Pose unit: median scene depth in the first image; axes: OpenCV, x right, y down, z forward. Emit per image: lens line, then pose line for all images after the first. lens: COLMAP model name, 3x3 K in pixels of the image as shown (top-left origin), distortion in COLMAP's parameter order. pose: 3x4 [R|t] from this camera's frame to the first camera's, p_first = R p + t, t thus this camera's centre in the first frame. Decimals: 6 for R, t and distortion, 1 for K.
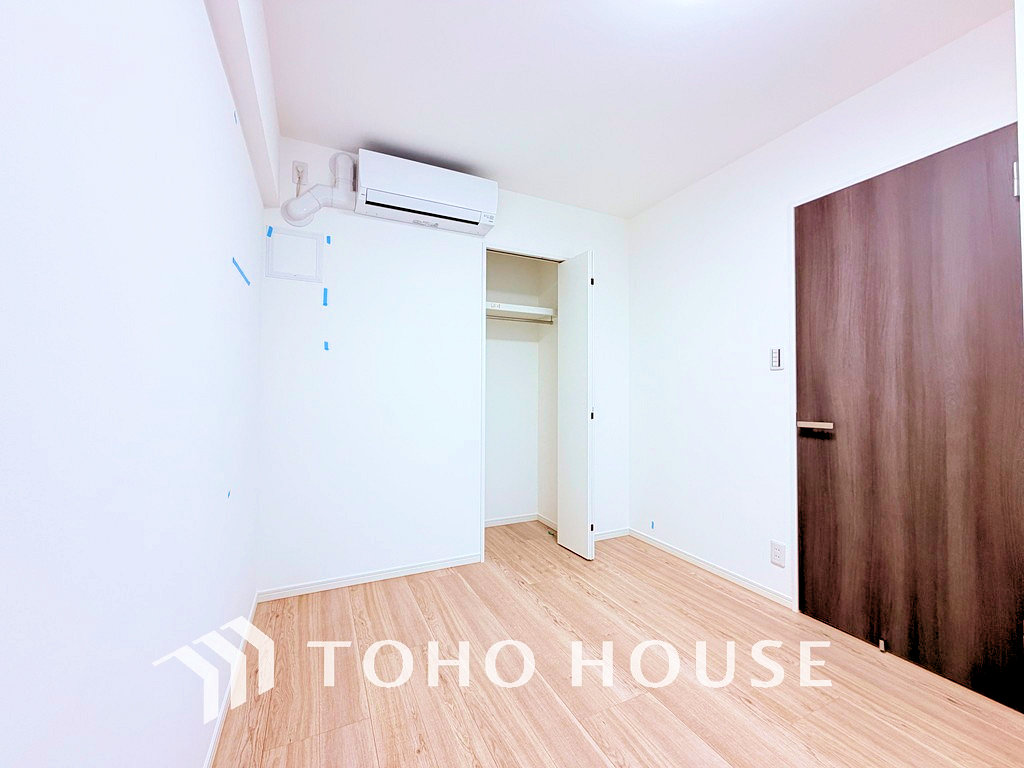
lens RADIAL K [[410.0, 0, 509.6], [0, 410.0, 383.9], [0, 0, 1]] dist [0.000863, -0.000065]
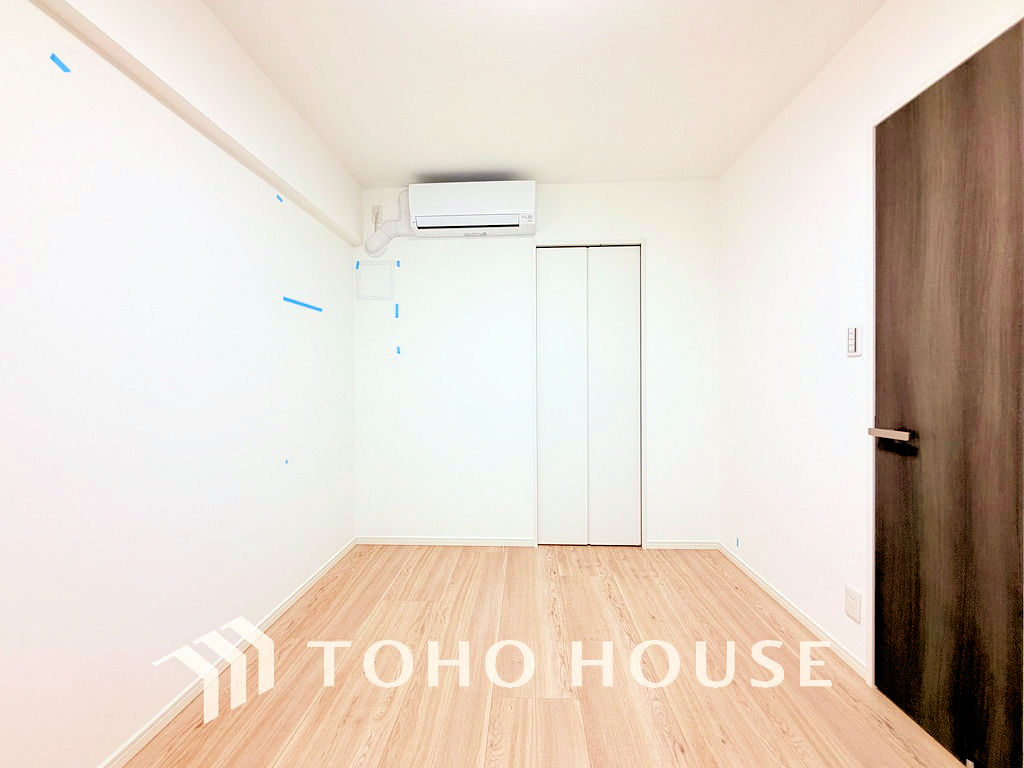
lens RADIAL K [[410.0, 0, 509.6], [0, 410.0, 383.9], [0, 0, 1]] dist [0.000863, -0.000065]
pose [[0.883402, -0.005942, -0.468578, 0.474503], [0.020261, 0.999469, 0.025524, -0.017358], [0.468177, -0.032041, 0.883053, 0.064841]]
